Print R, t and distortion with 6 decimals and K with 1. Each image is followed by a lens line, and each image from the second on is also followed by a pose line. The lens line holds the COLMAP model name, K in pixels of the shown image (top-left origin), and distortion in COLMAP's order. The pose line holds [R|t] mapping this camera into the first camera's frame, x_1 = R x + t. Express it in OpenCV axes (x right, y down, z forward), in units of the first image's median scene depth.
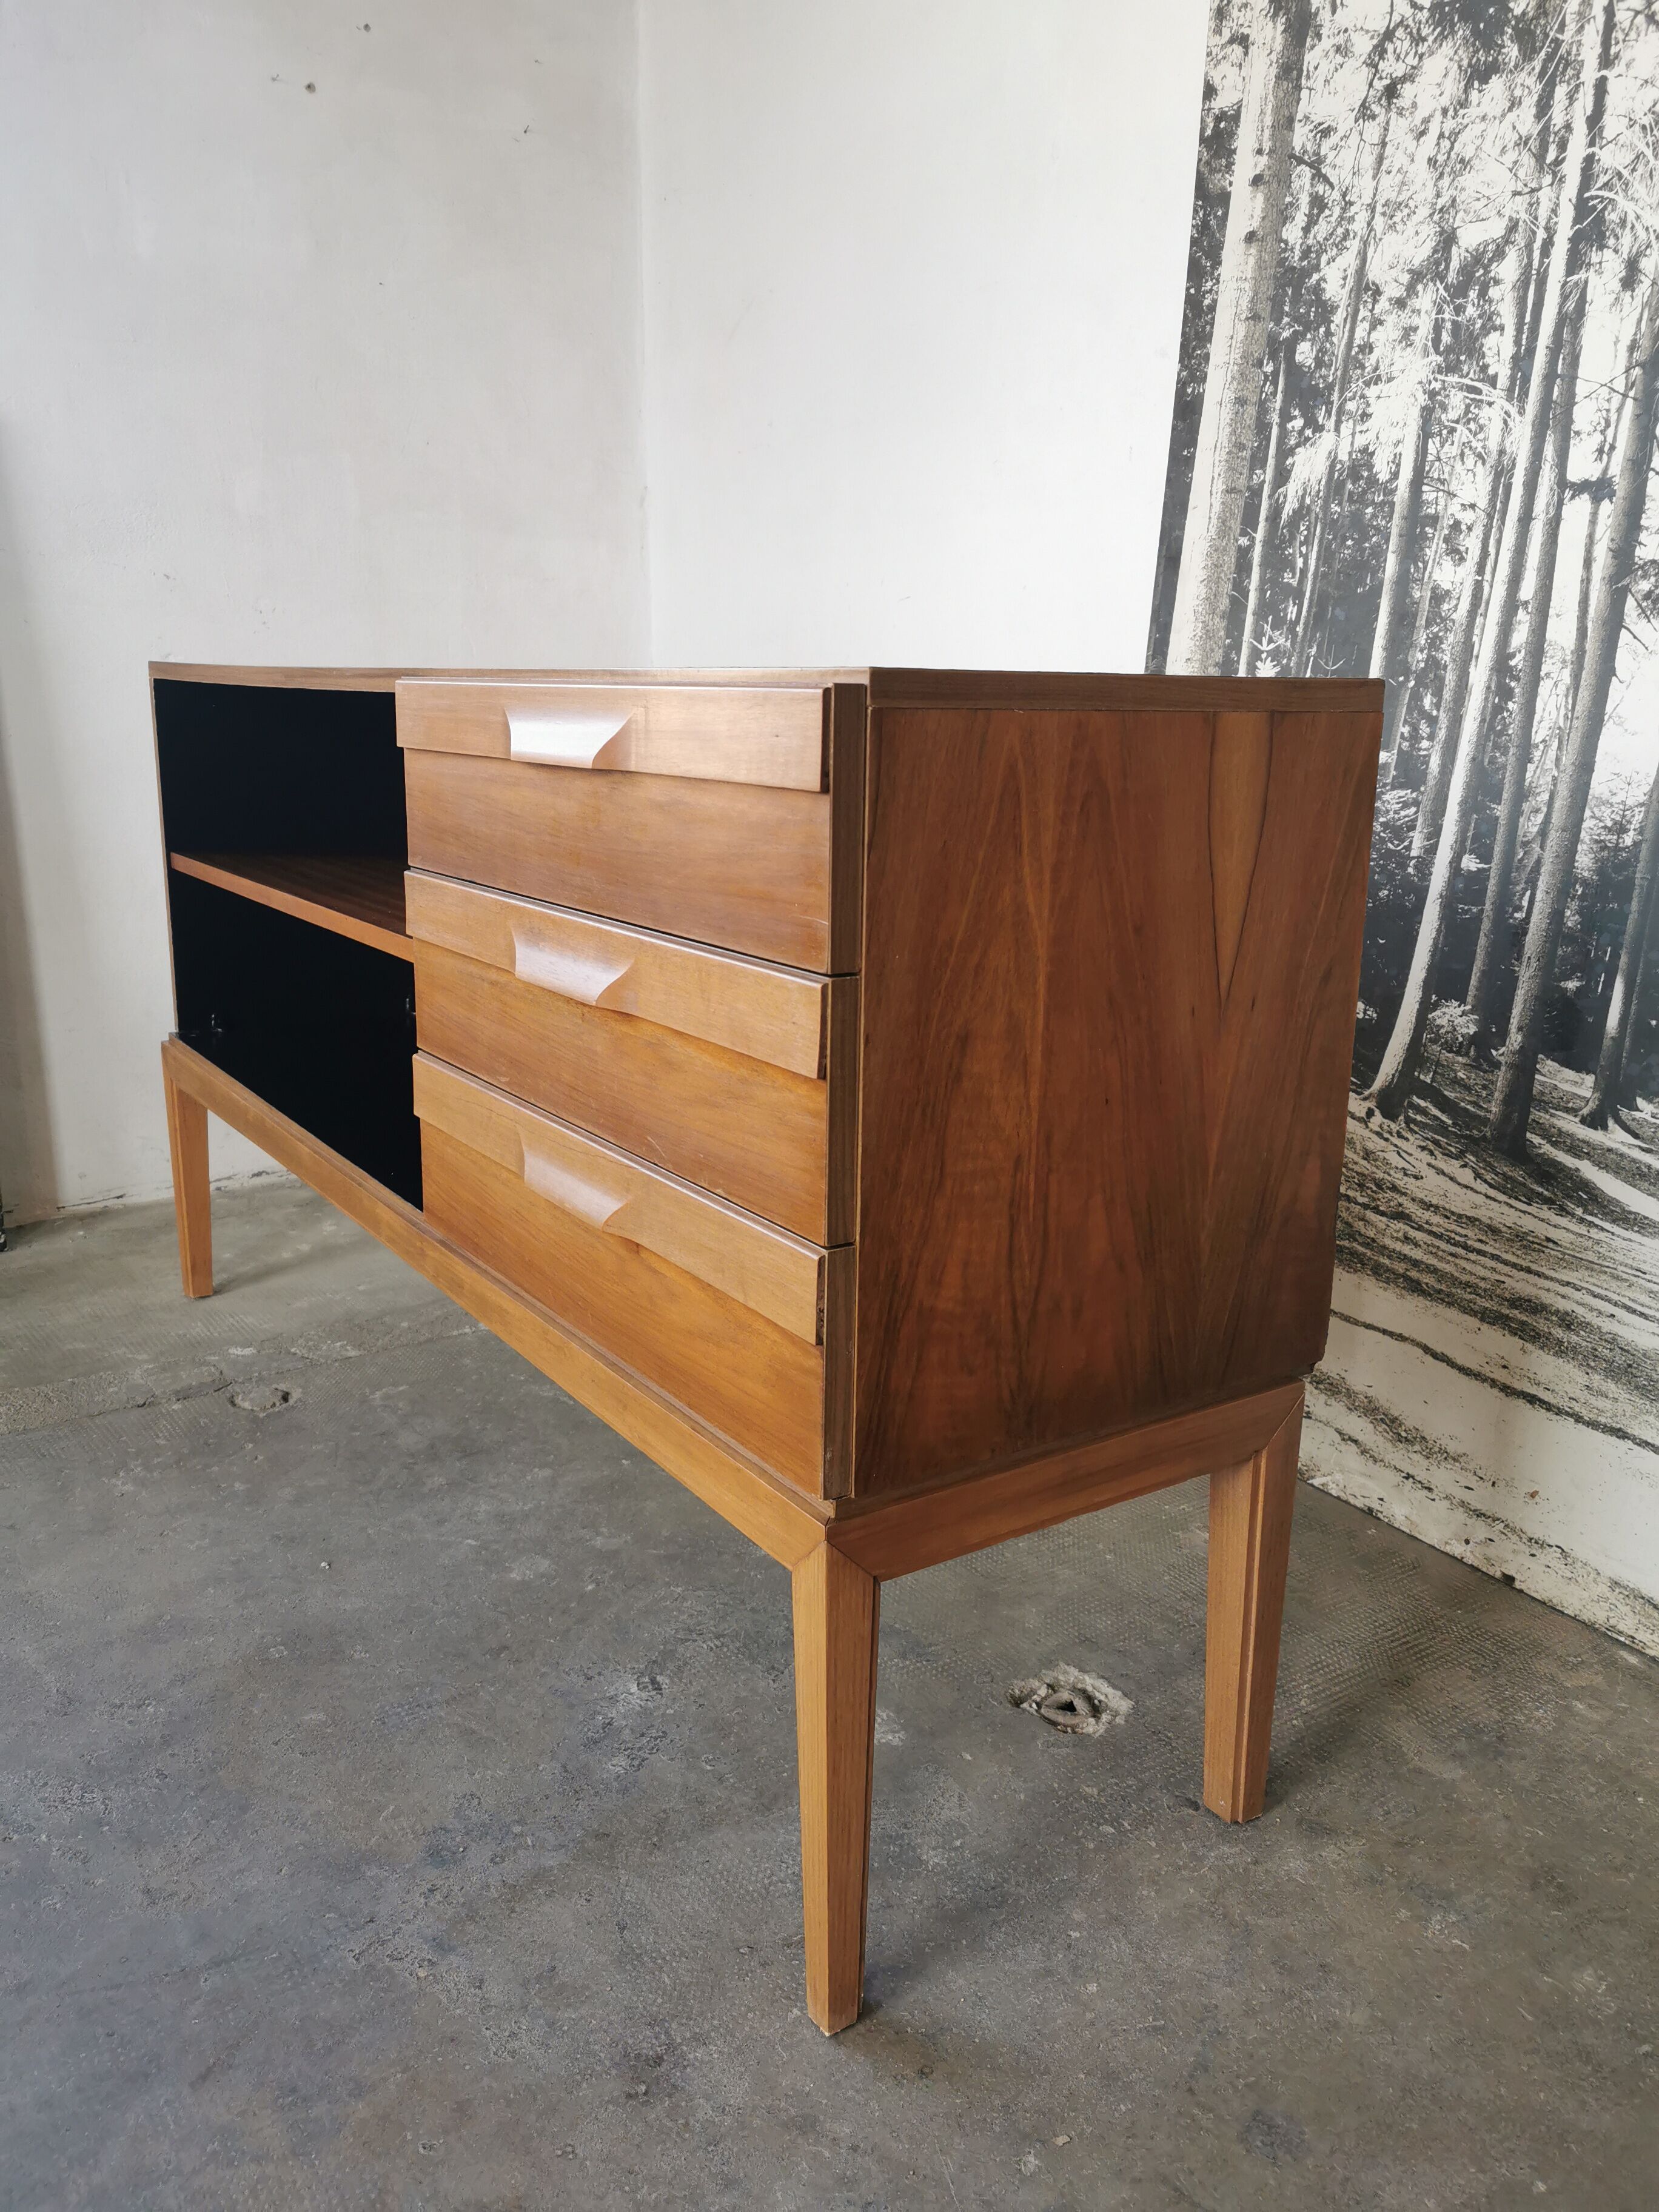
lens RADIAL K [[1711.1, 0, 804.8], [0, 1711.1, 1099.3], [0, 0, 1]] dist [0.049383, -0.080165]
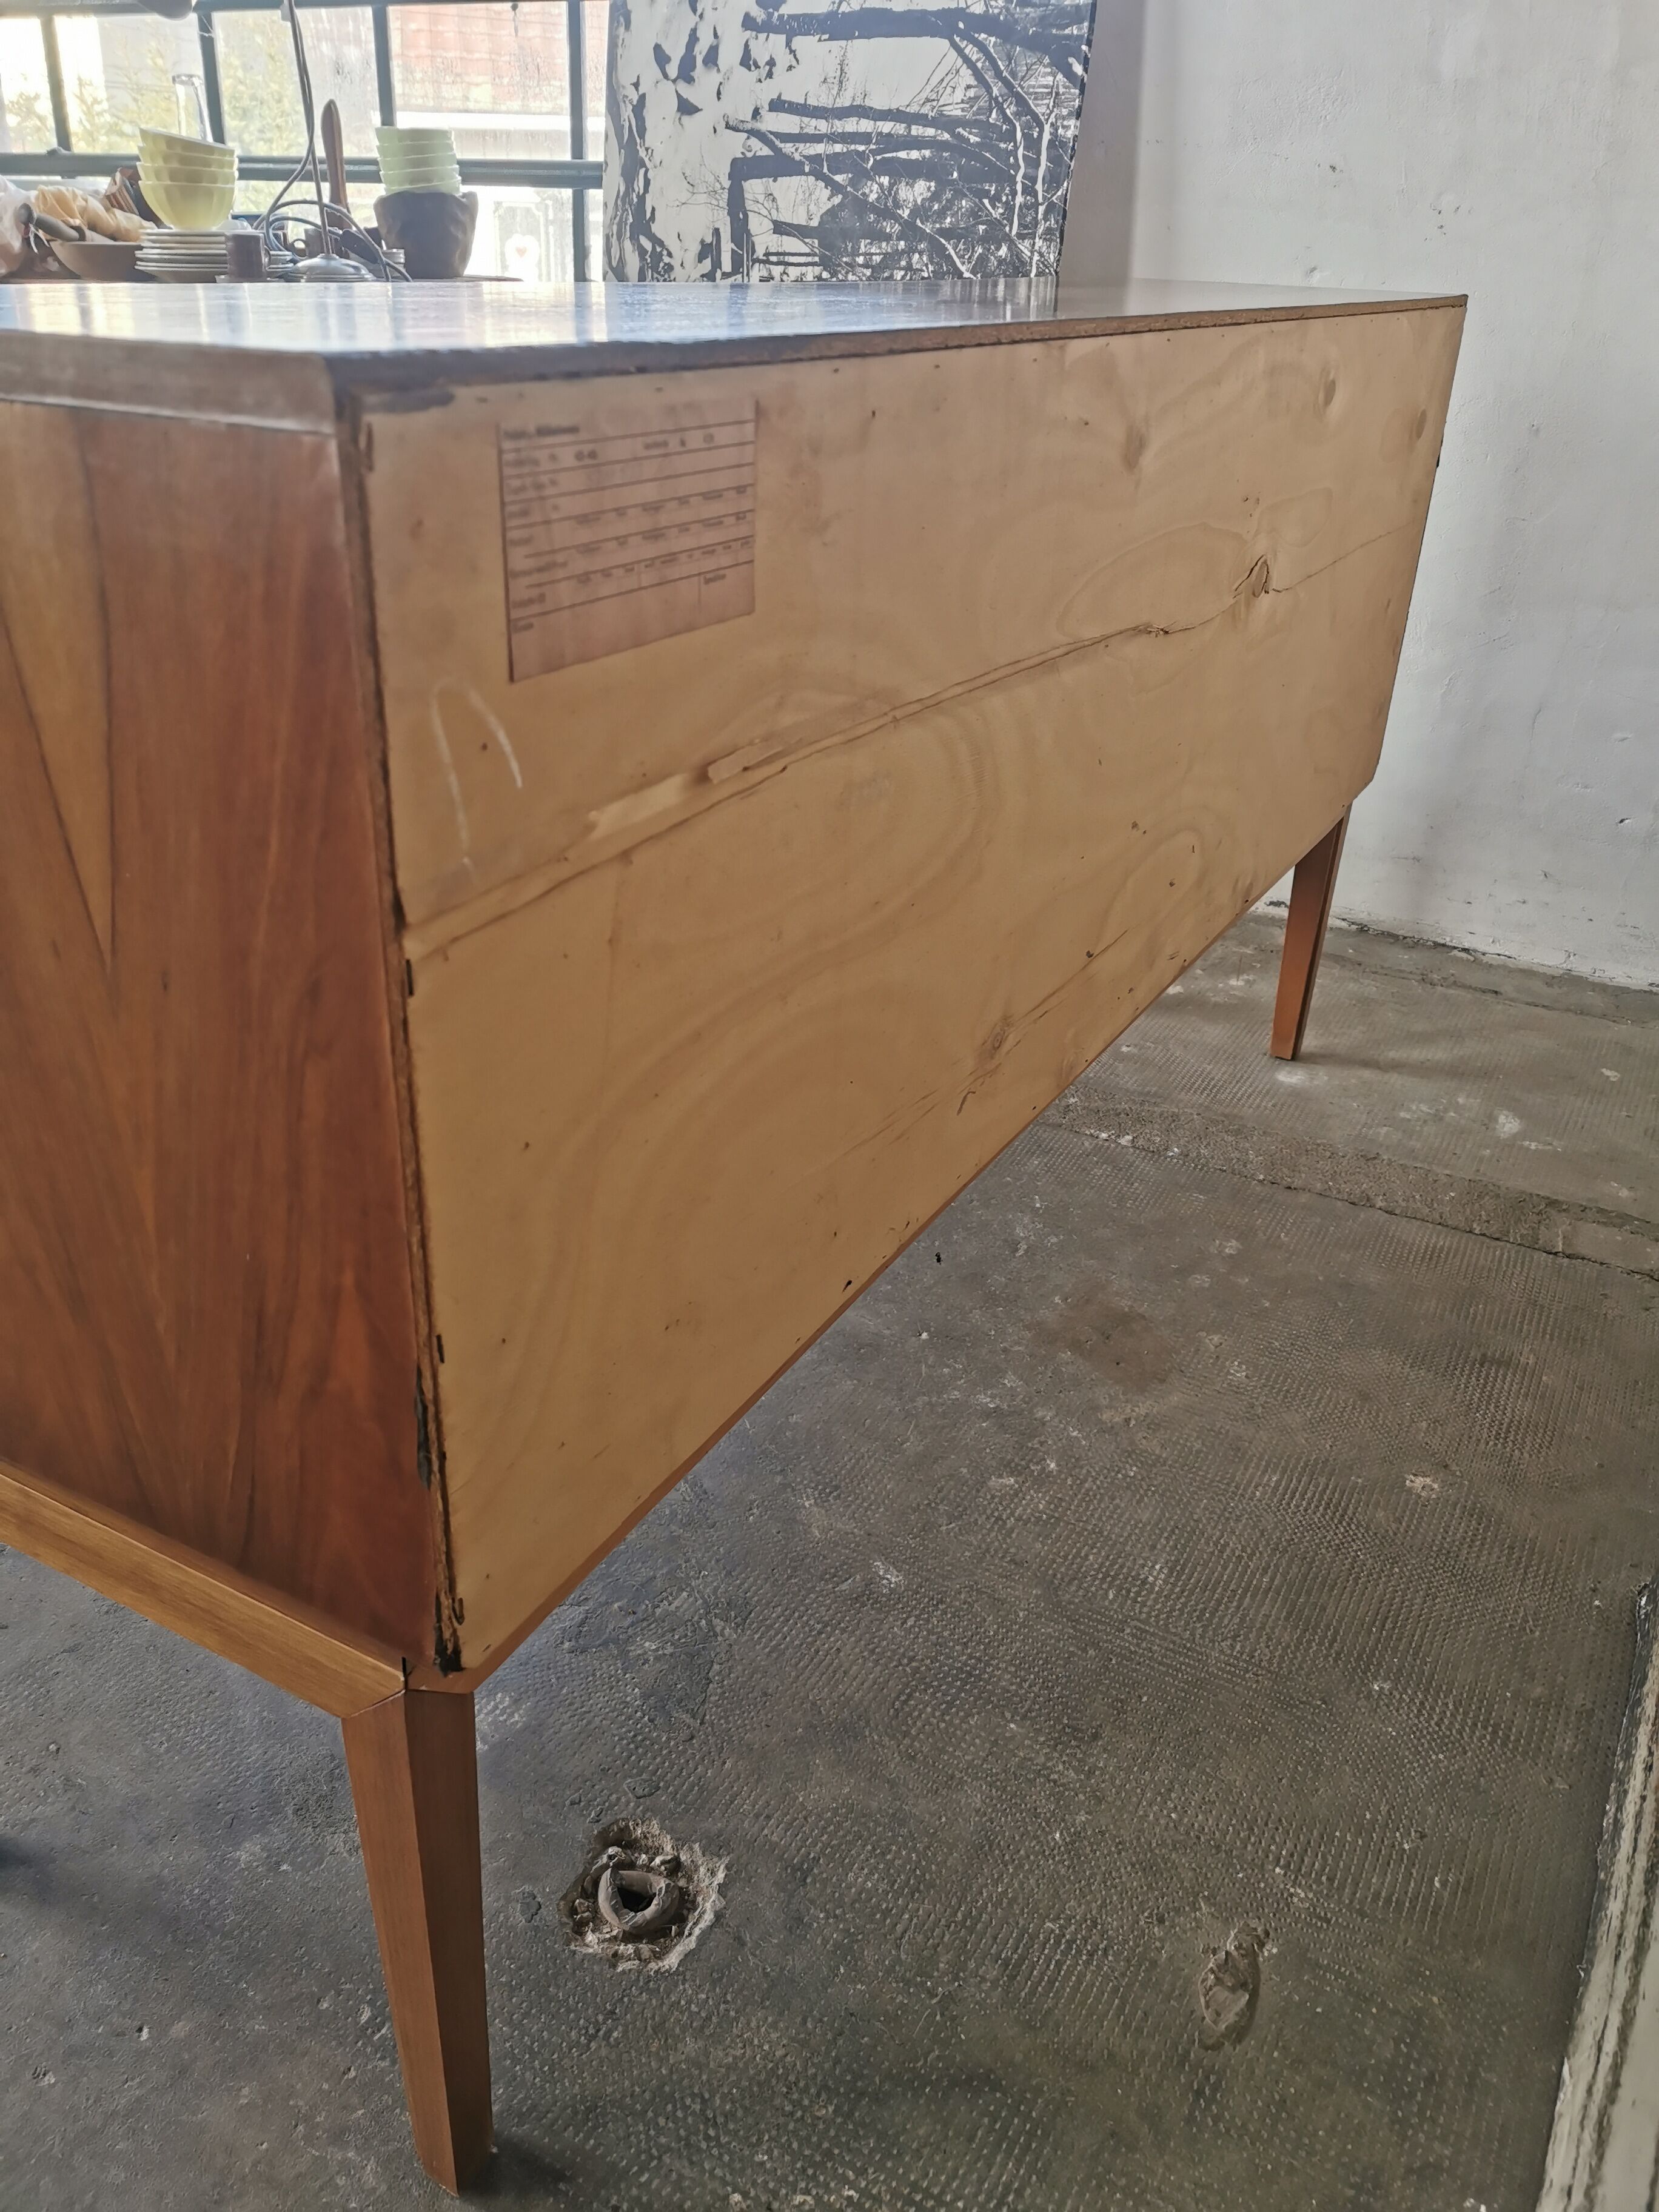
lens RADIAL K [[1711.1, 0, 830.1], [0, 1711.1, 1099.7], [0, 0, 1]] dist [0.049383, -0.080165]
pose [[0.466090, 0.394645, -0.791843, 0.524595], [-0.231641, 0.918216, 0.321281, -0.159309], [0.853875, 0.033677, 0.519387, 0.590553]]
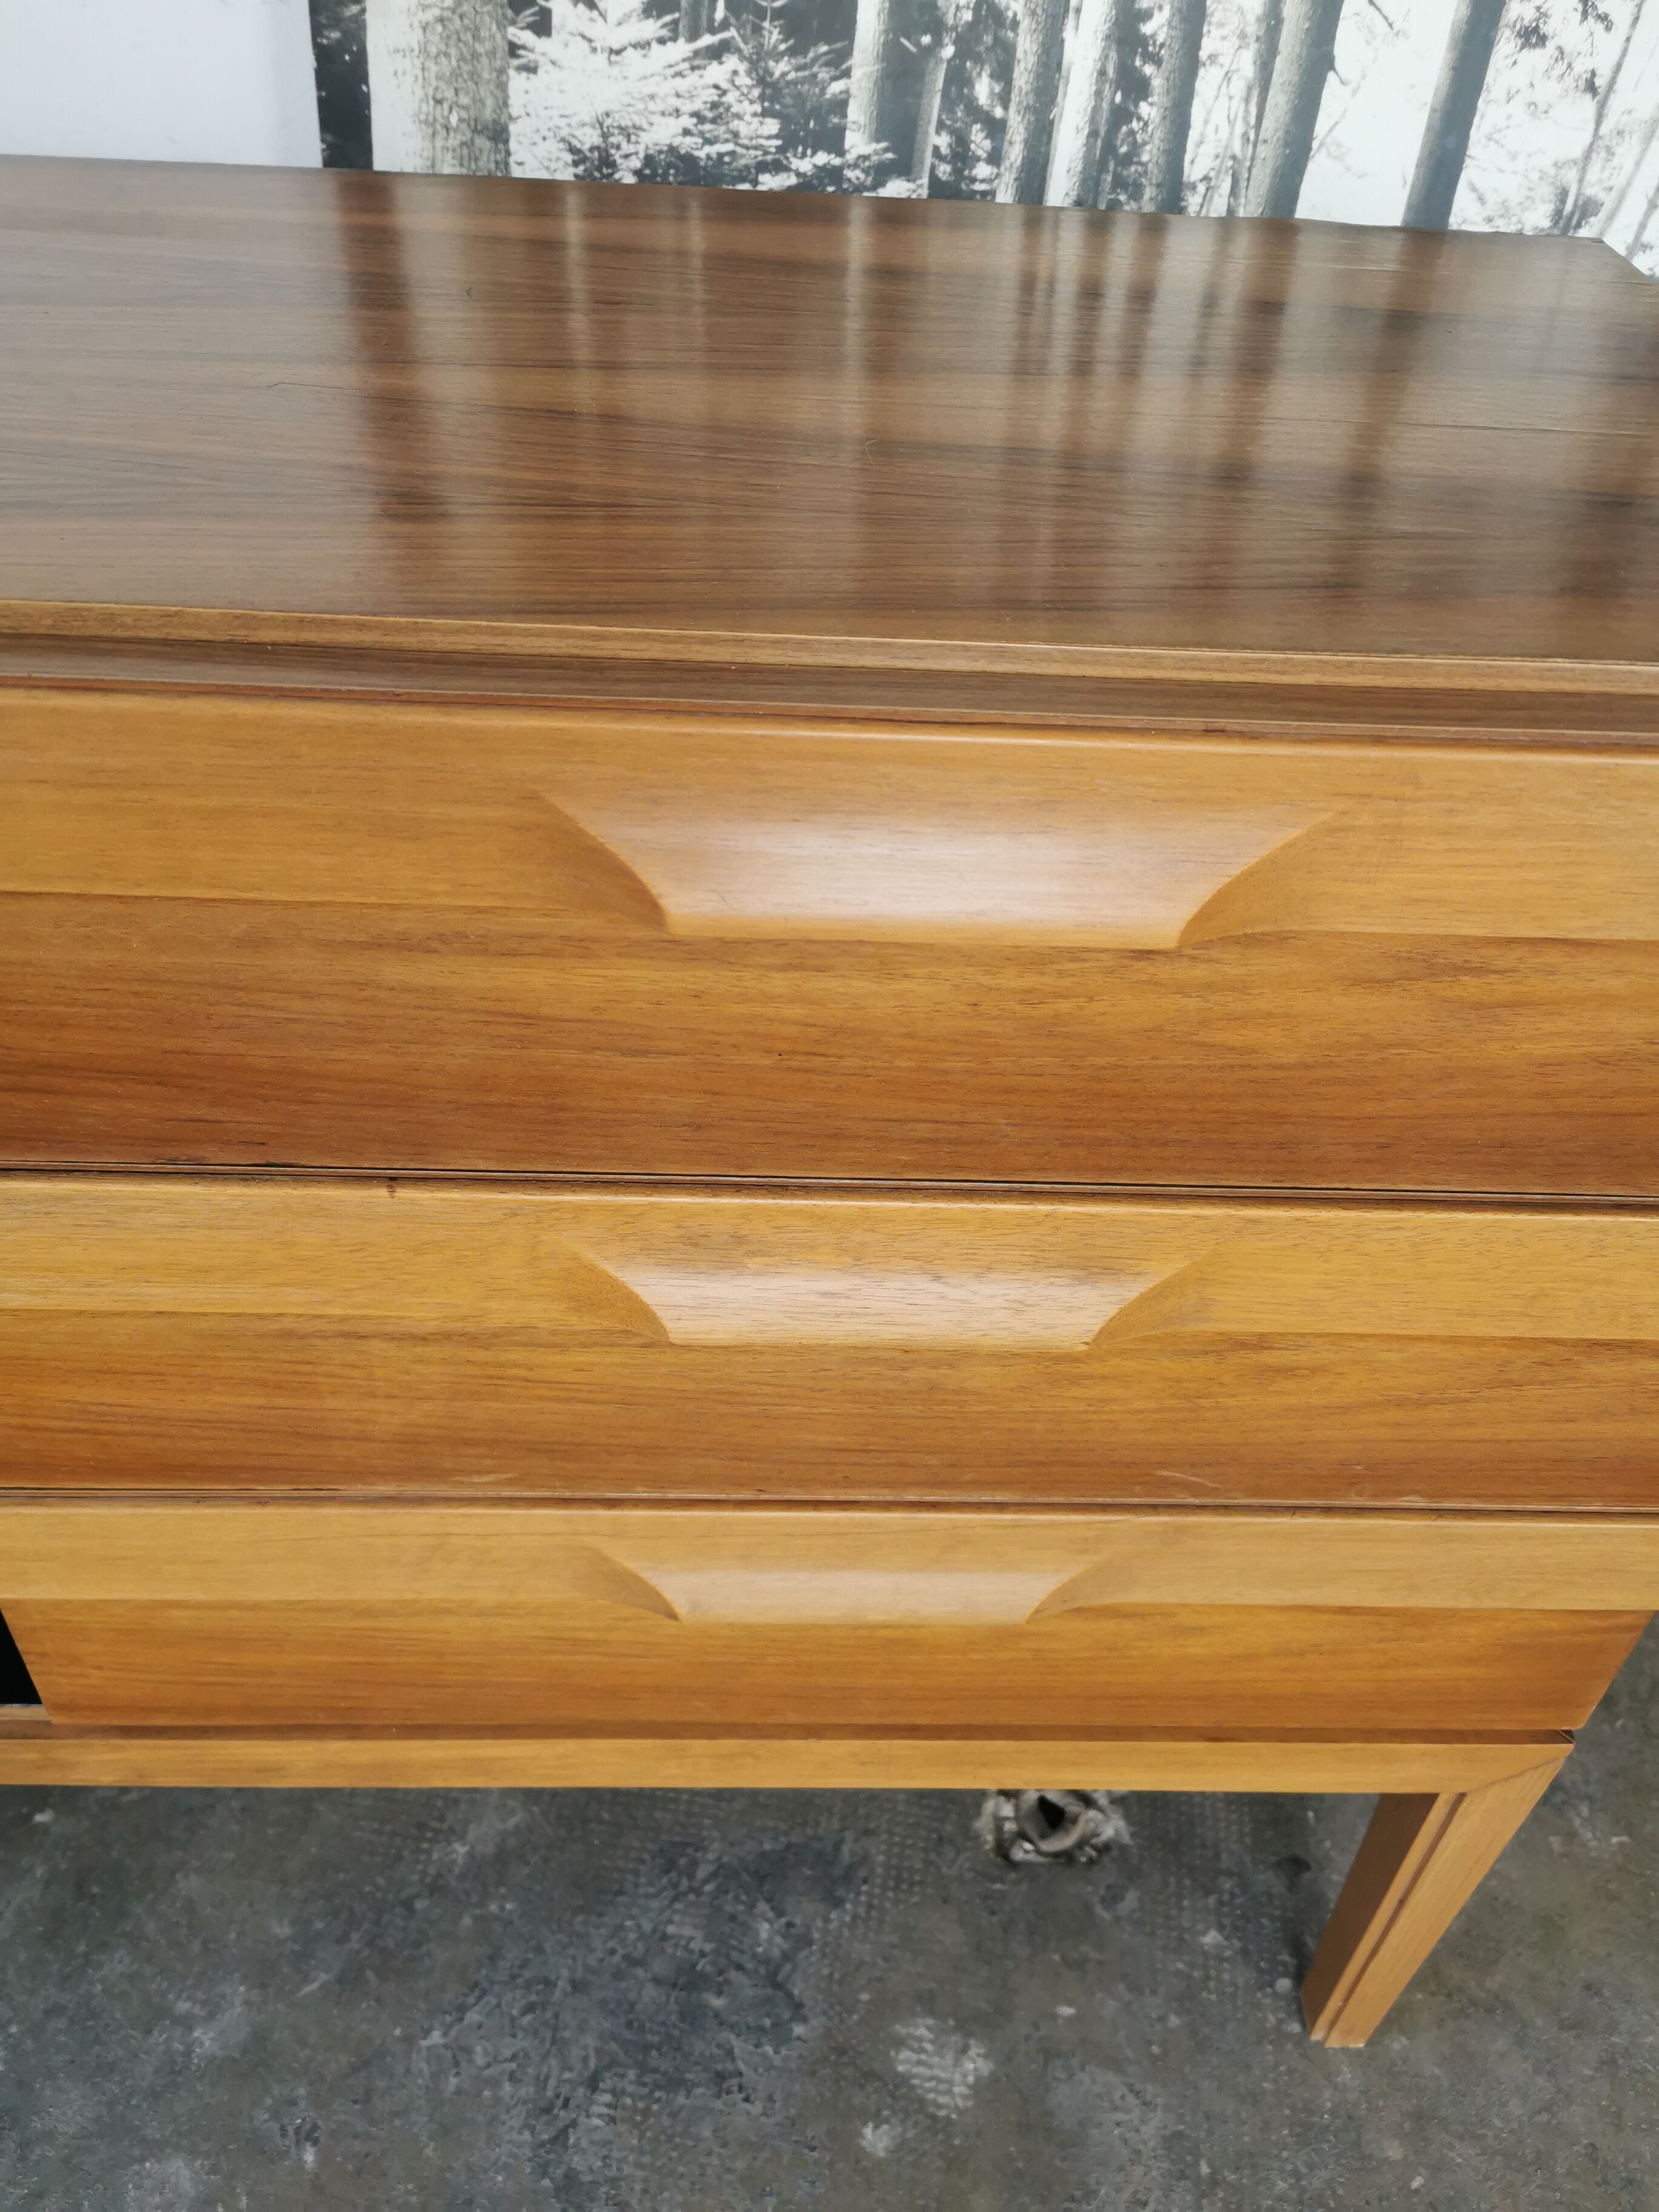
lens RADIAL K [[1711.1, 0, 866.6], [0, 1711.1, 1089.8], [0, 0, 1]] dist [0.049383, -0.080165]
pose [[0.651664, -0.477616, 0.589251, -0.162457], [0.128027, 0.834970, 0.535195, -0.266595], [-0.747625, -0.273328, 0.605267, 0.593548]]
